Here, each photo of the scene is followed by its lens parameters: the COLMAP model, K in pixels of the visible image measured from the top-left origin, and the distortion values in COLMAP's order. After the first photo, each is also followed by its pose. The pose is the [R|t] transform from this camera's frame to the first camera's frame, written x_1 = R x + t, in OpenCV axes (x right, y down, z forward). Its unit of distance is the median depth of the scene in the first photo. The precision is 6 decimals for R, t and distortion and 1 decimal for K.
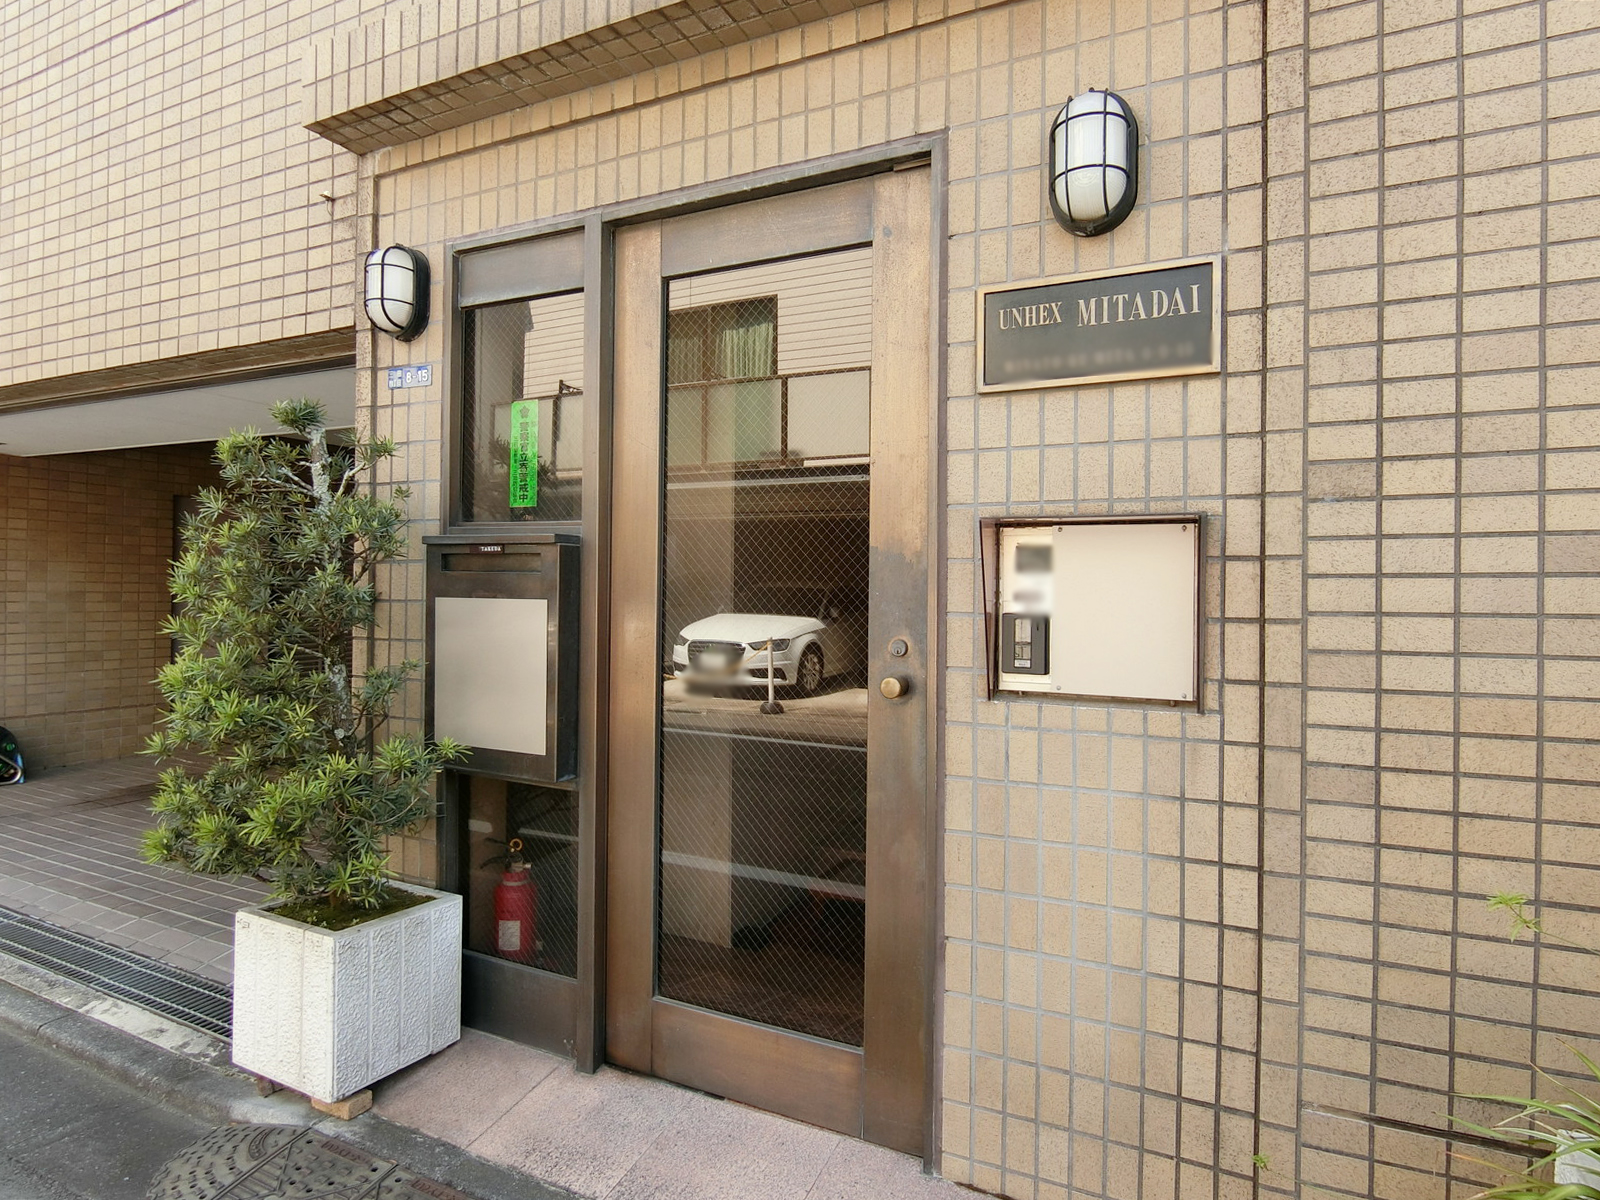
lens RADIAL K [[915.7, 0, 796.8], [0, 915.7, 591.0], [0, 0, 1]] dist [-0.005141, -0.005231]
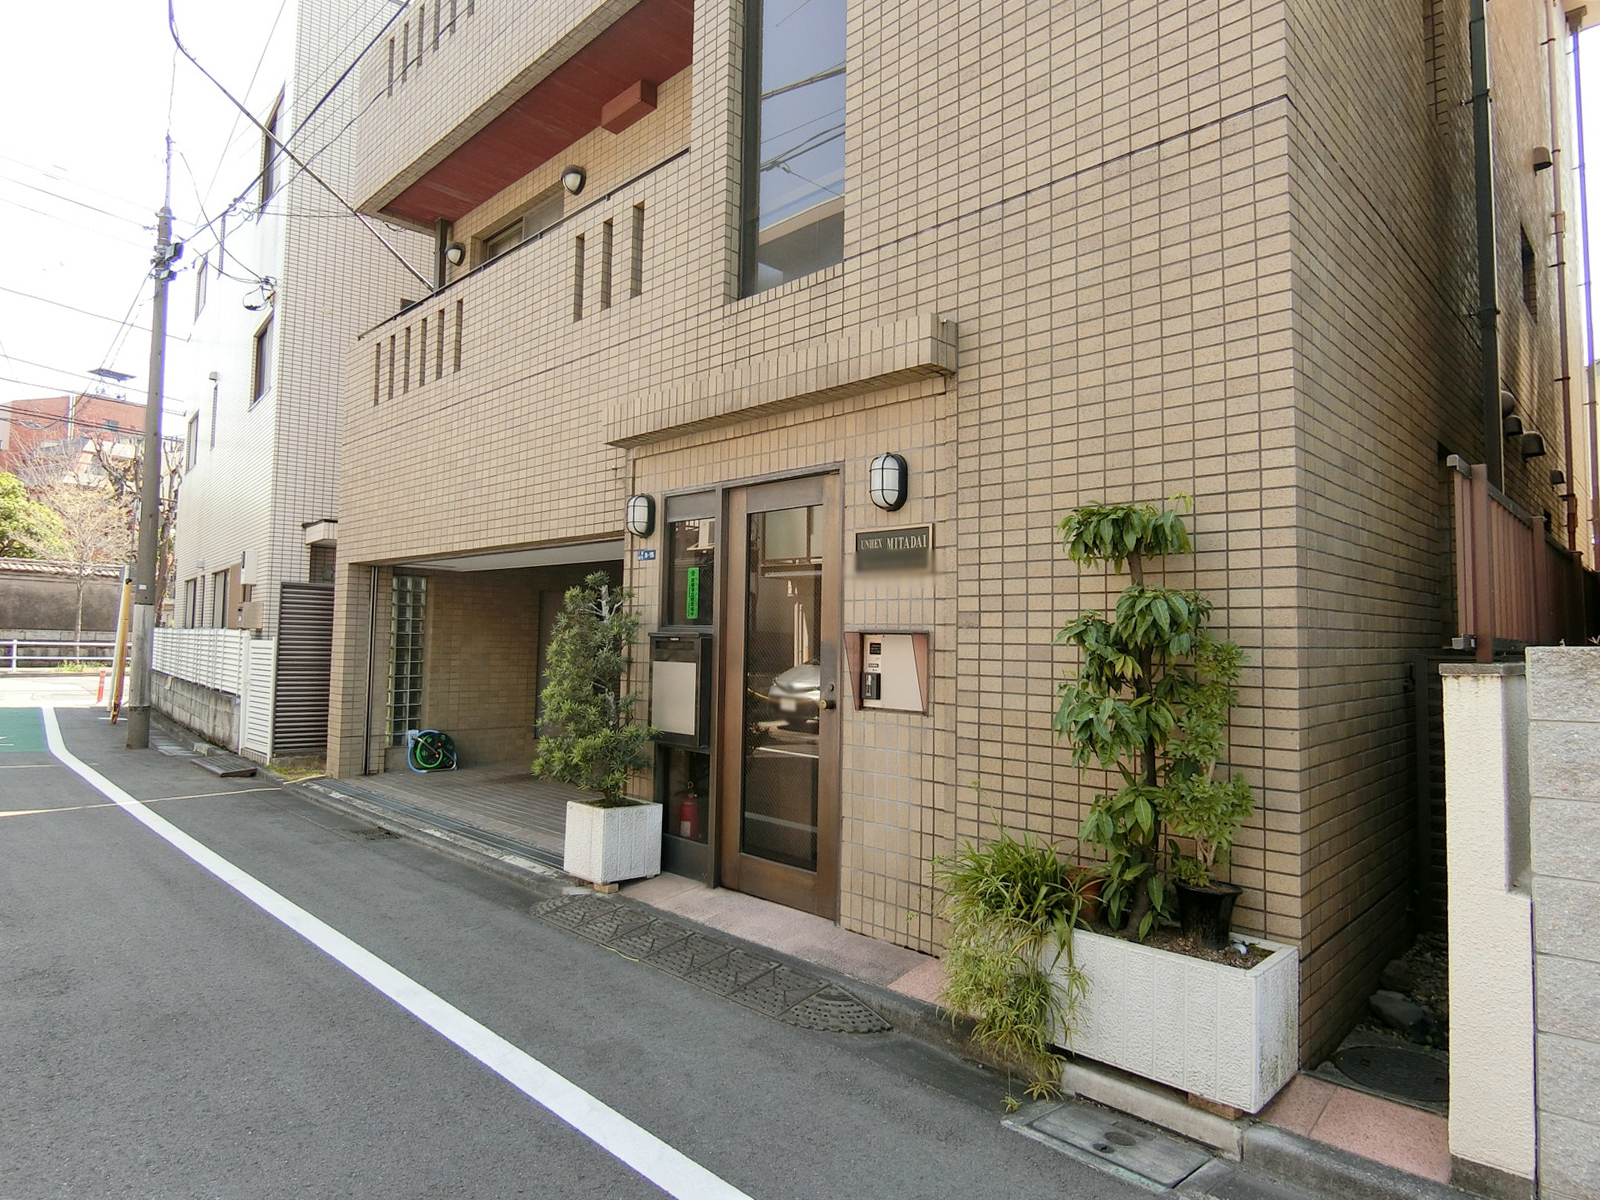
lens RADIAL K [[915.7, 0, 796.8], [0, 915.7, 591.0], [0, 0, 1]] dist [-0.005141, -0.005231]
pose [[0.950383, -0.013209, -0.310802, 0.531277], [-0.007273, 0.997881, -0.064650, -0.020045], [0.310997, 0.063703, 0.948274, -0.838101]]
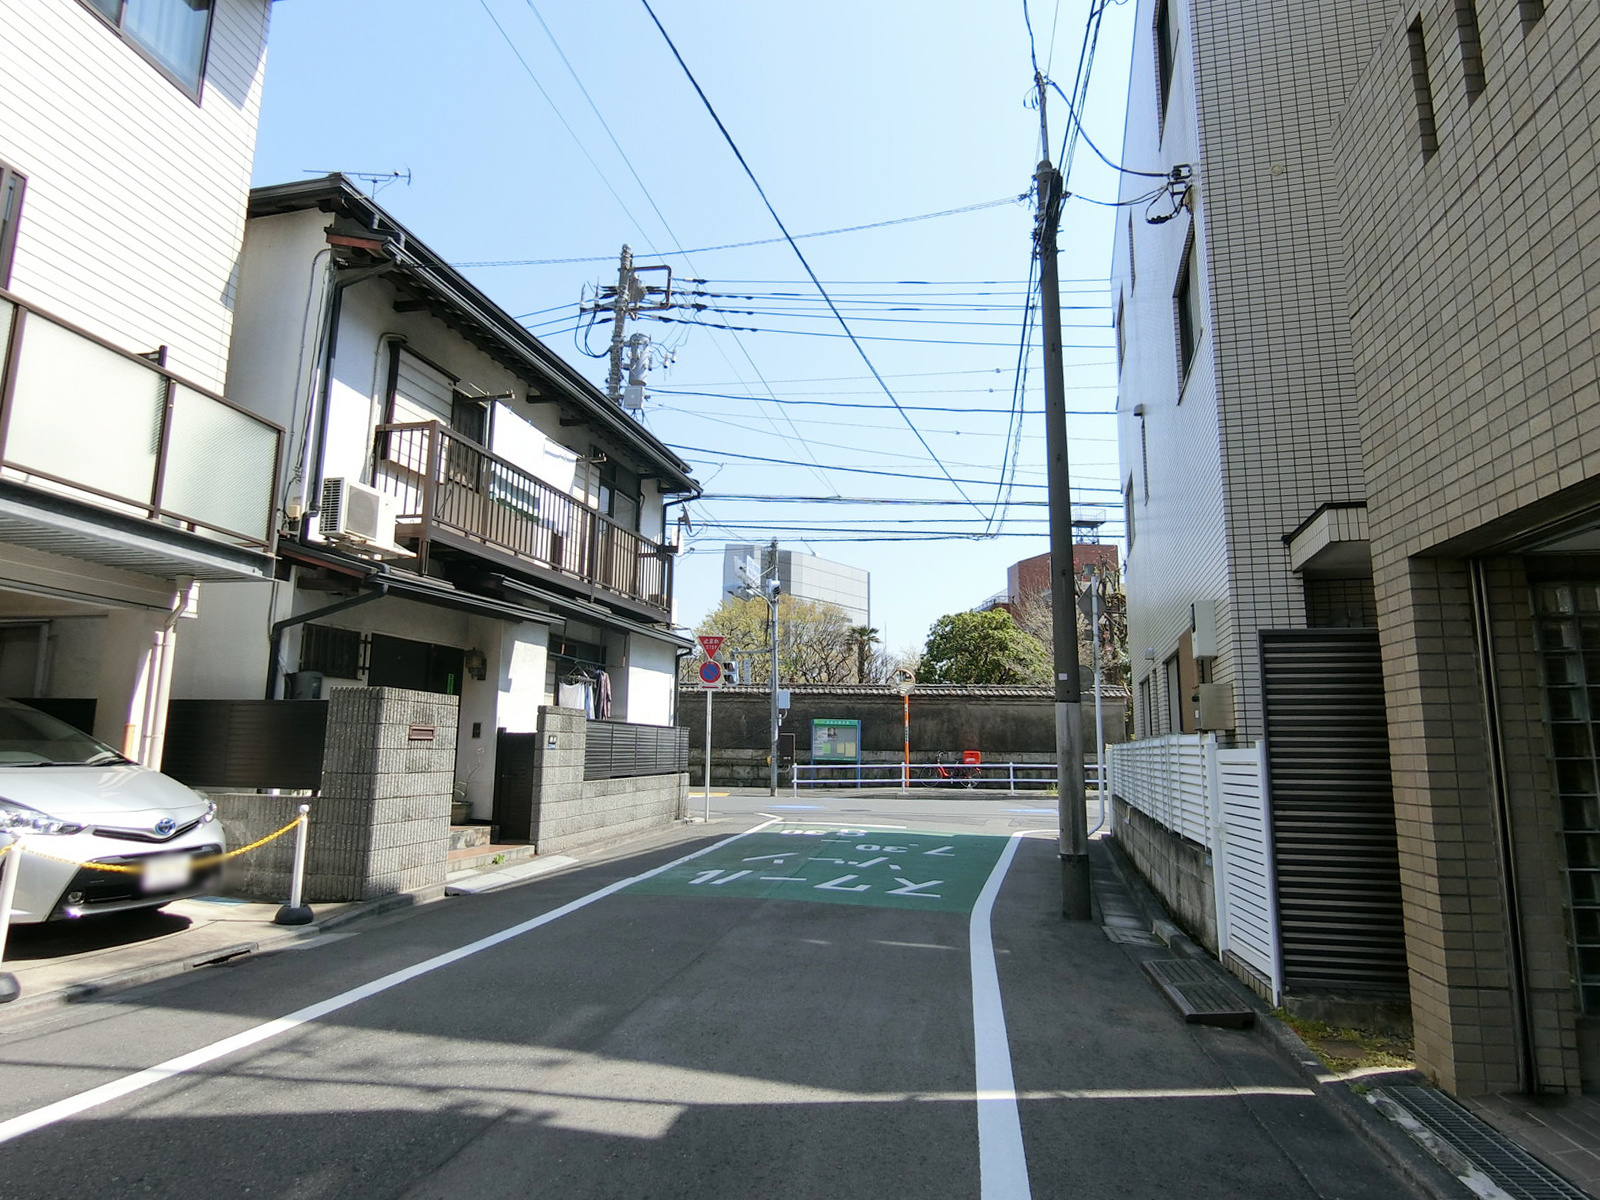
lens RADIAL K [[945.3, 0, 800.0], [0, 945.3, 600.0], [0, 0, 1]] dist [-0.007808, -0.001538]
pose [[0.289402, -0.164027, -0.943049, -0.950035], [-0.008348, 0.984739, -0.173840, 0.000071], [0.957171, 0.058182, 0.283616, 0.484909]]
